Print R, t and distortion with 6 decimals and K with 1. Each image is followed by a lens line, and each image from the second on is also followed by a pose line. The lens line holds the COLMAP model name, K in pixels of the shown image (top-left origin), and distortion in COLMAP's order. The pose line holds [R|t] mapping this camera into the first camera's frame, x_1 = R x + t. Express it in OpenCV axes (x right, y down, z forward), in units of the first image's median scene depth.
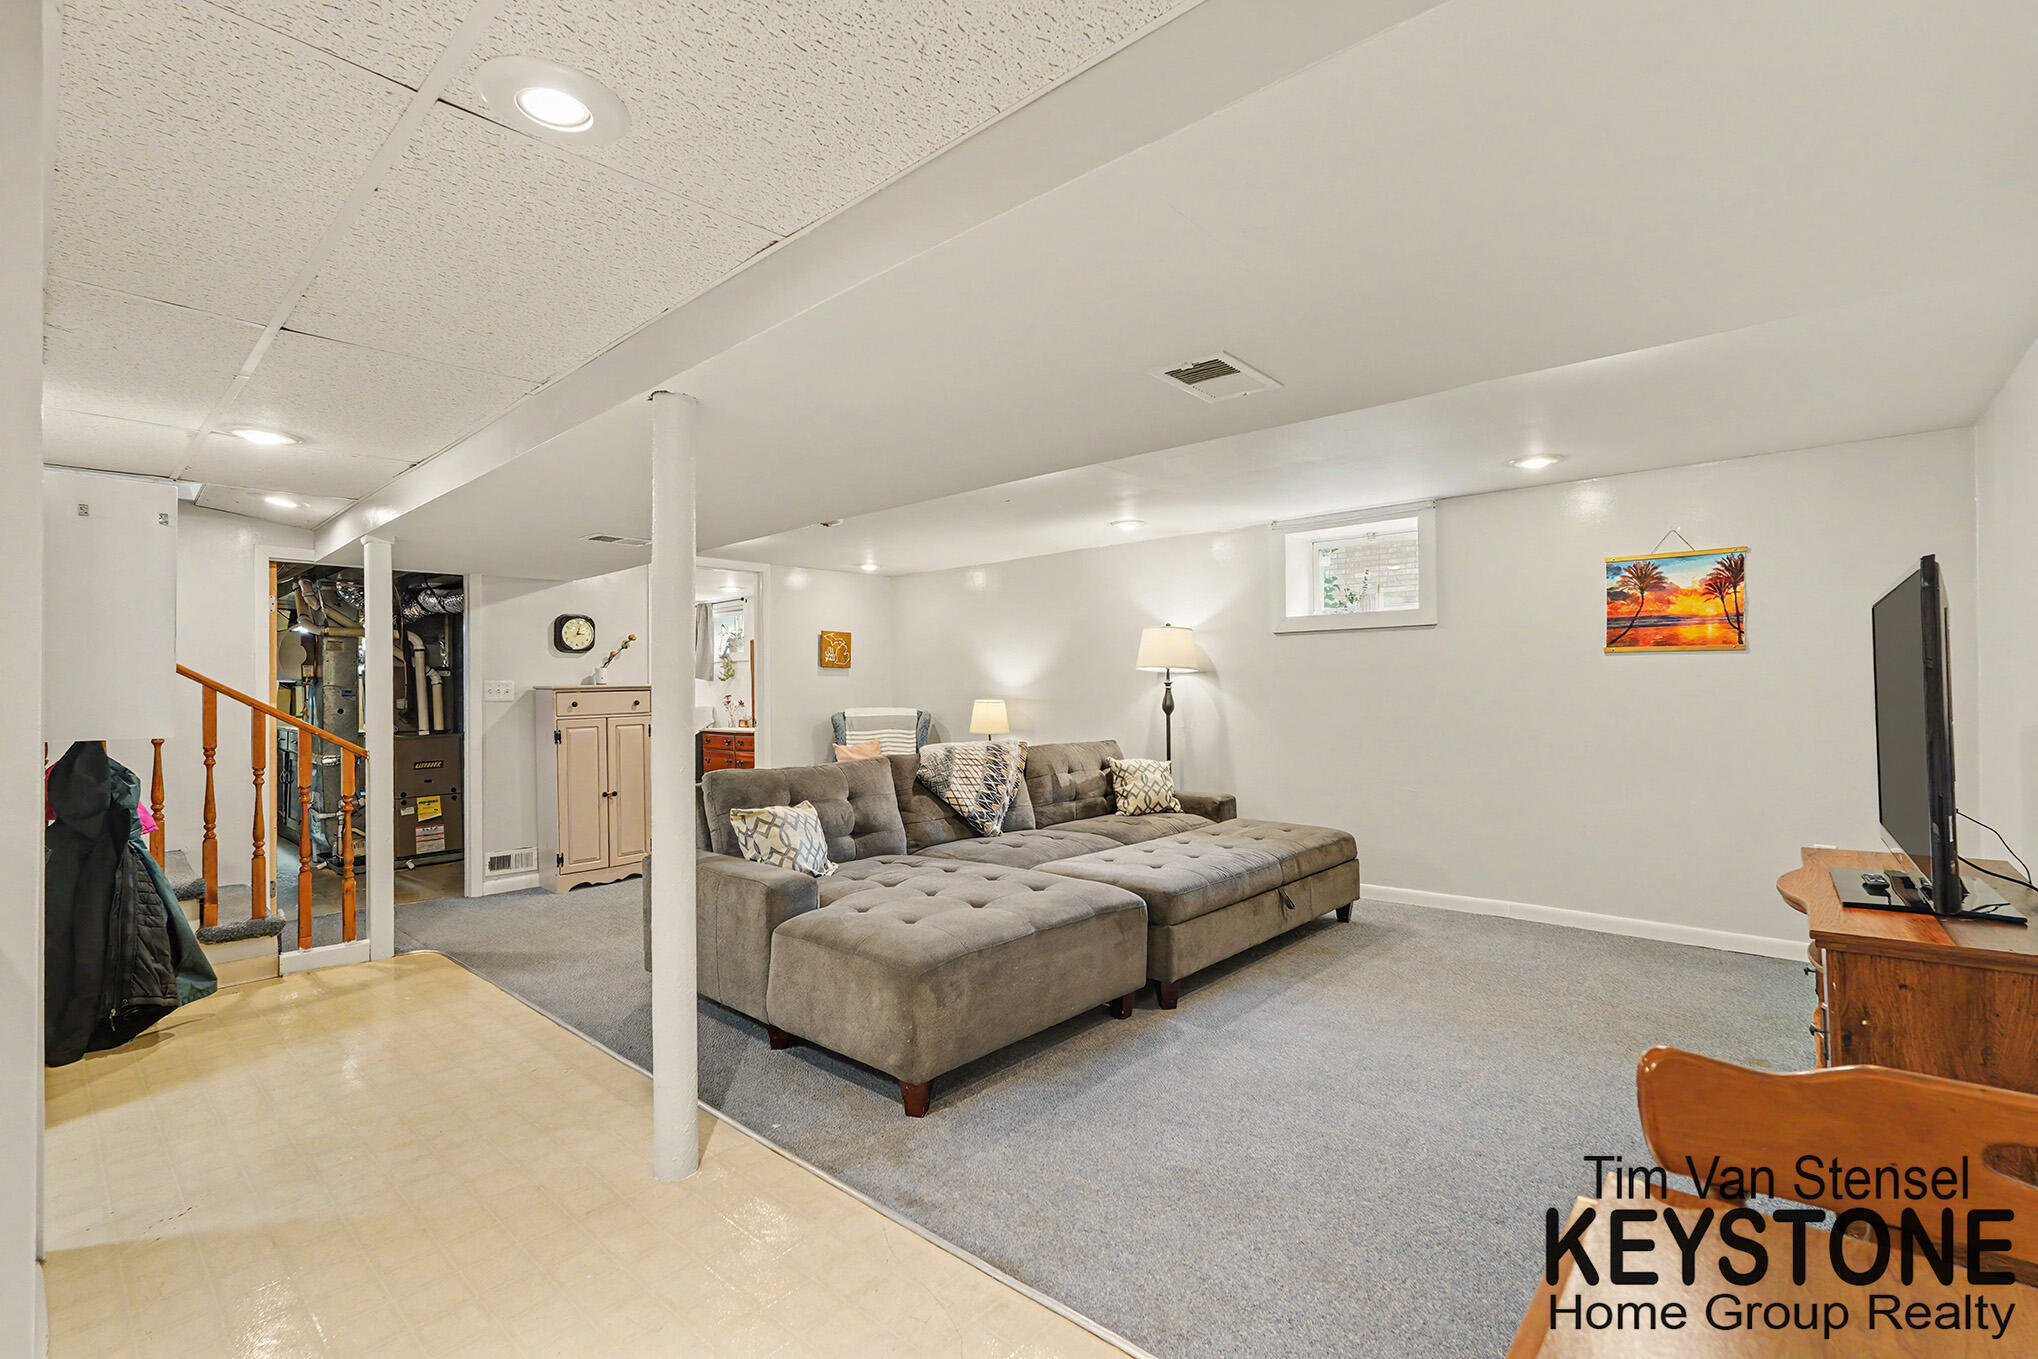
lens RADIAL K [[897.7, 0, 1024.2], [0, 897.7, 677.0], [0, 0, 1]] dist [-0.004612, 0.002395]
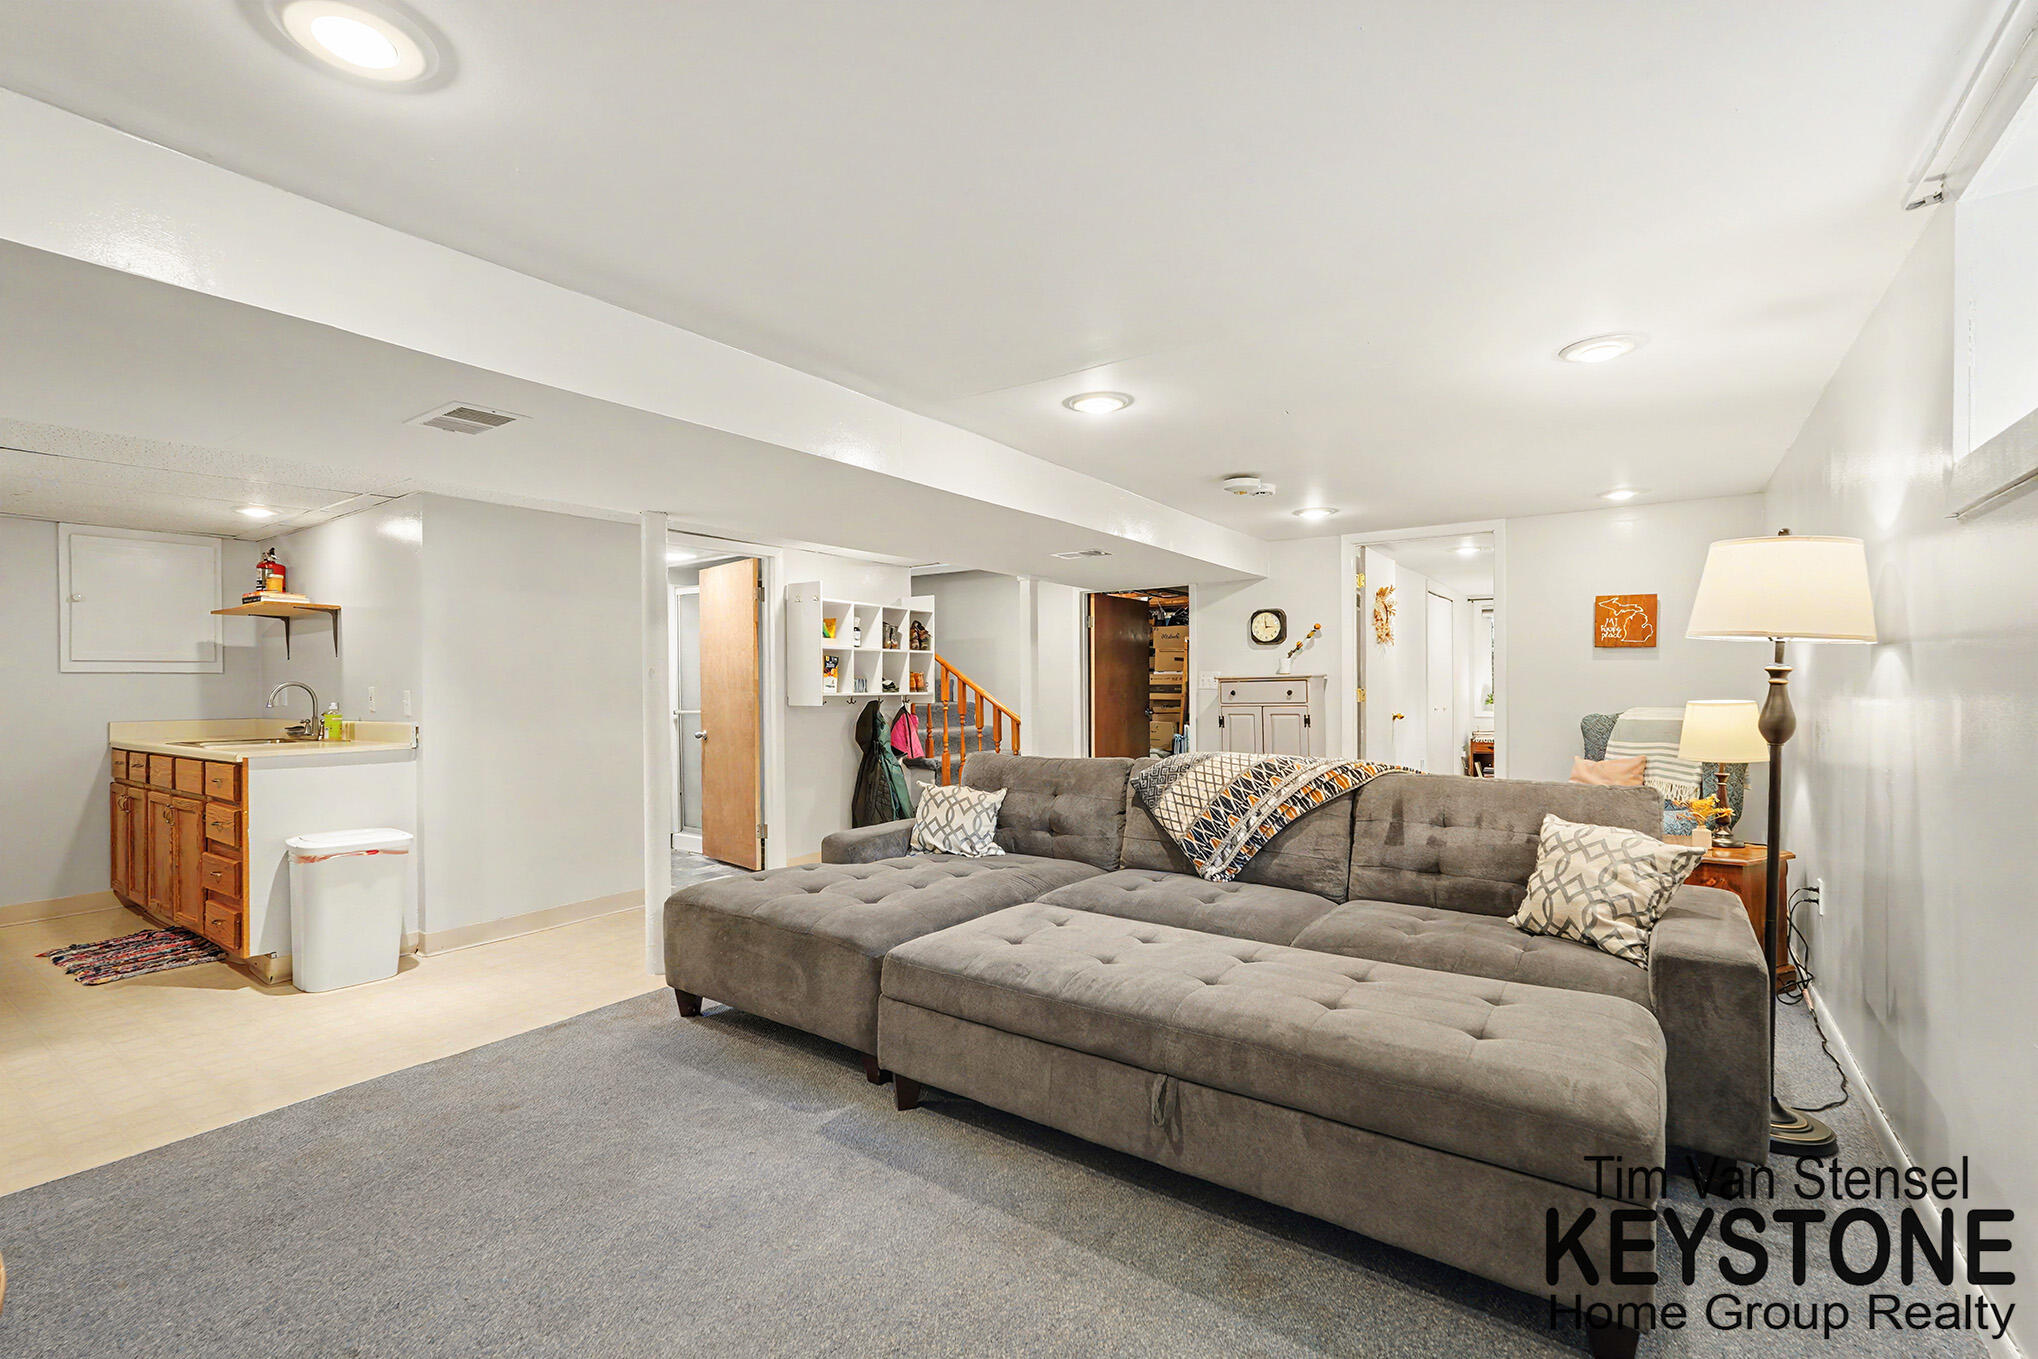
lens RADIAL K [[897.7, 0, 1014.4], [0, 897.7, 692.7], [0, 0, 1]] dist [-0.004612, 0.002395]
pose [[0.109553, 0.019485, -0.993790, 0.599340], [0.017006, 0.999625, 0.021474, 0.002334], [0.993836, -0.019253, 0.109180, 0.663243]]
